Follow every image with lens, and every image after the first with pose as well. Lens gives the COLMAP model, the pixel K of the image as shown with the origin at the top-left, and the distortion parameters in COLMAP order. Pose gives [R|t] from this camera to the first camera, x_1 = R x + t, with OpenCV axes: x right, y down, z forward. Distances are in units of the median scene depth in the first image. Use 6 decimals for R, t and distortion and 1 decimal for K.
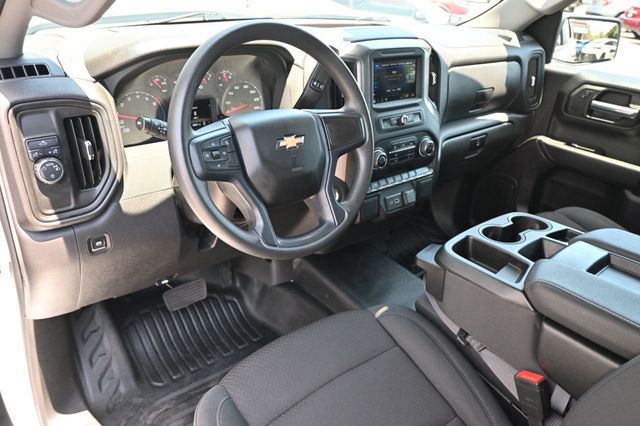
lens RADIAL K [[494.3, 0, 320.0], [0, 494.3, 213.0], [0, 0, 1]] dist [-0.003259, -0.002857]
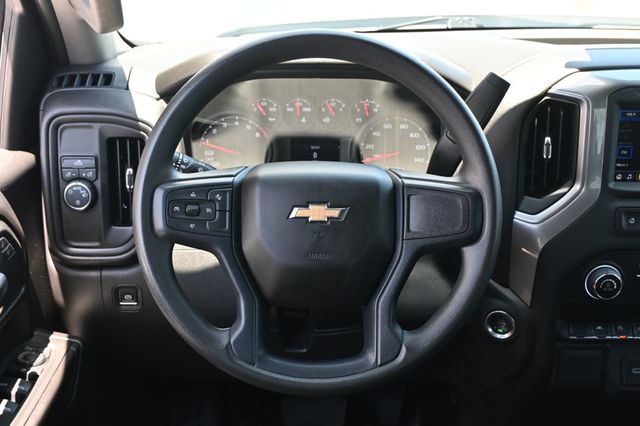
lens RADIAL K [[744.1, 0, 320.0], [0, 744.1, 213.0], [0, 0, 1]] dist [-0.004856, -0.008253]
pose [[0.765560, 0.172732, -0.619743, 0.503212], [-0.249322, 0.967664, -0.038282, -0.100589], [0.593090, 0.183823, 0.783870, 0.231396]]
